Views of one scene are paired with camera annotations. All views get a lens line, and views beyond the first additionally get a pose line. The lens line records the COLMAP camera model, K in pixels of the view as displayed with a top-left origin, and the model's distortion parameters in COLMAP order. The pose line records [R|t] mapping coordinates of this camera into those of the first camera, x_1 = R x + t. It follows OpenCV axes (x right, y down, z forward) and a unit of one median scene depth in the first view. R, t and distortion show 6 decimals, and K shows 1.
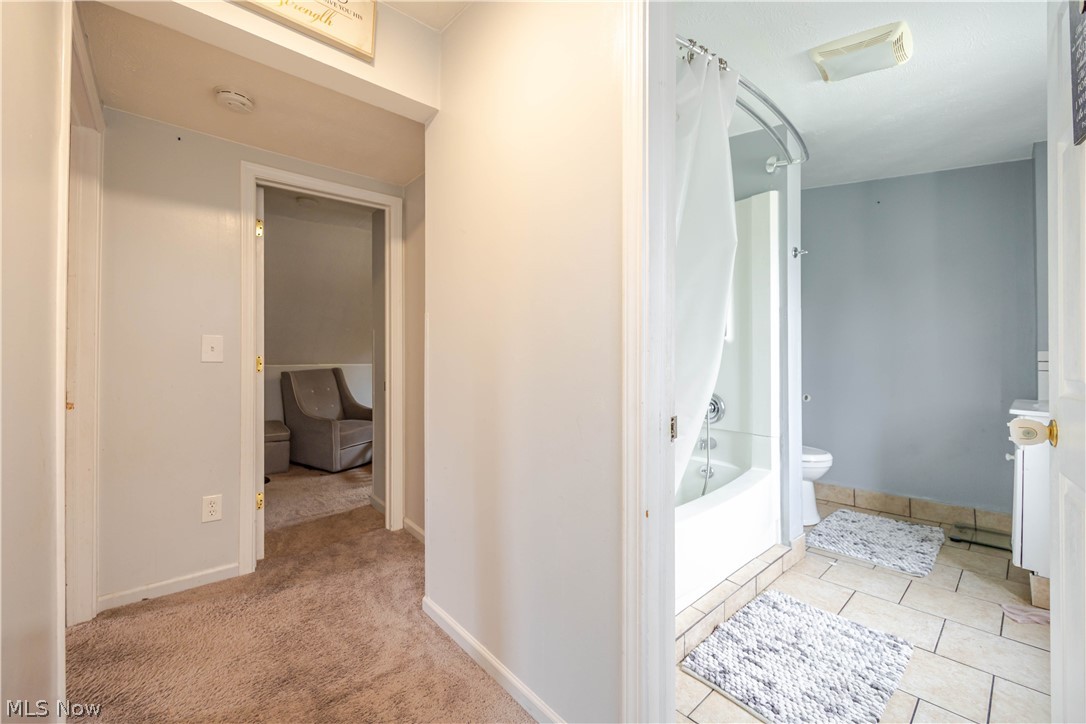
lens RADIAL K [[424.0, 0, 536.1], [0, 424.0, 356.9], [0, 0, 1]] dist [-0.001587, -0.000641]
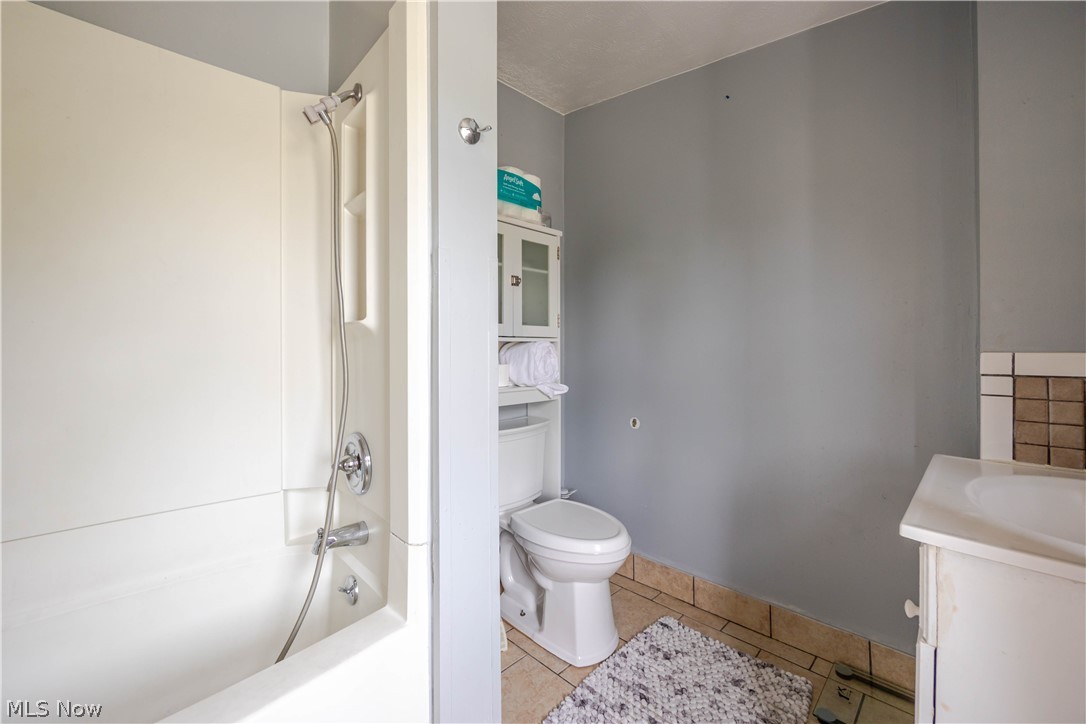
lens RADIAL K [[424.0, 0, 532.9], [0, 424.0, 352.7], [0, 0, 1]] dist [-0.001587, -0.000641]
pose [[0.998424, 0.006195, 0.055770, 0.584137], [-0.006180, 0.999981, -0.000440, -0.008663], [-0.055772, 0.000095, 0.998444, 0.490627]]
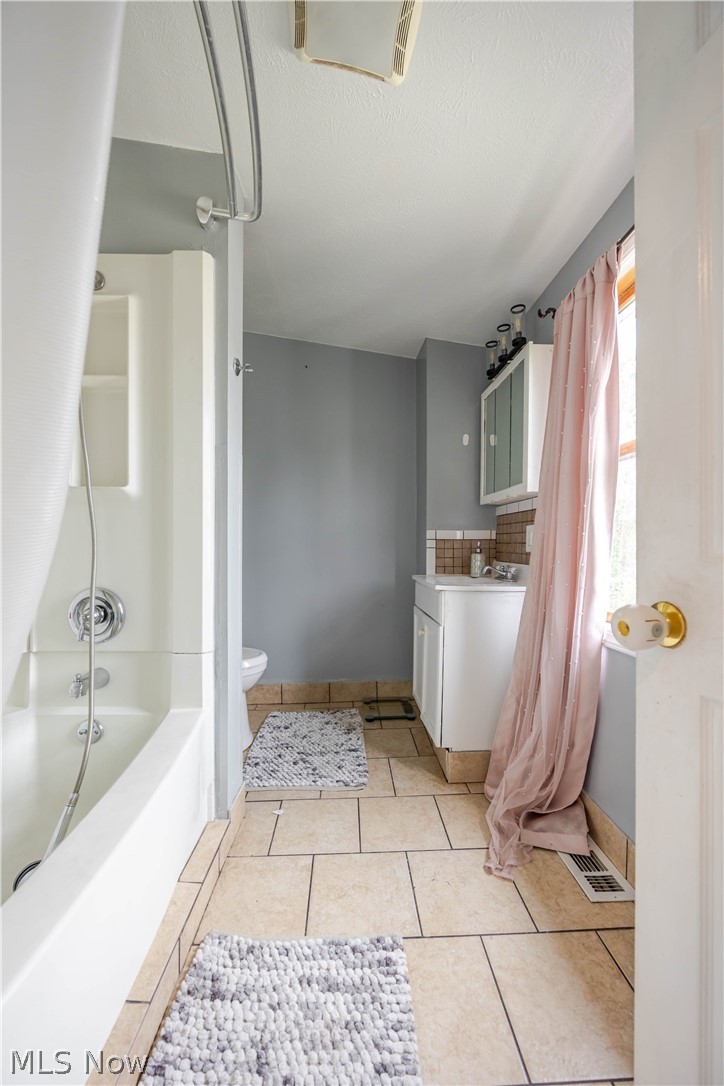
lens RADIAL K [[424.0, 0, 355.6], [0, 424.0, 553.2], [0, 0, 1]] dist [-0.001587, -0.000641]
pose [[0.629382, -0.002609, 0.777091, 0.193882], [-0.011195, 0.999860, 0.012423, 0.030431], [-0.777015, -0.016518, 0.629265, 0.393152]]
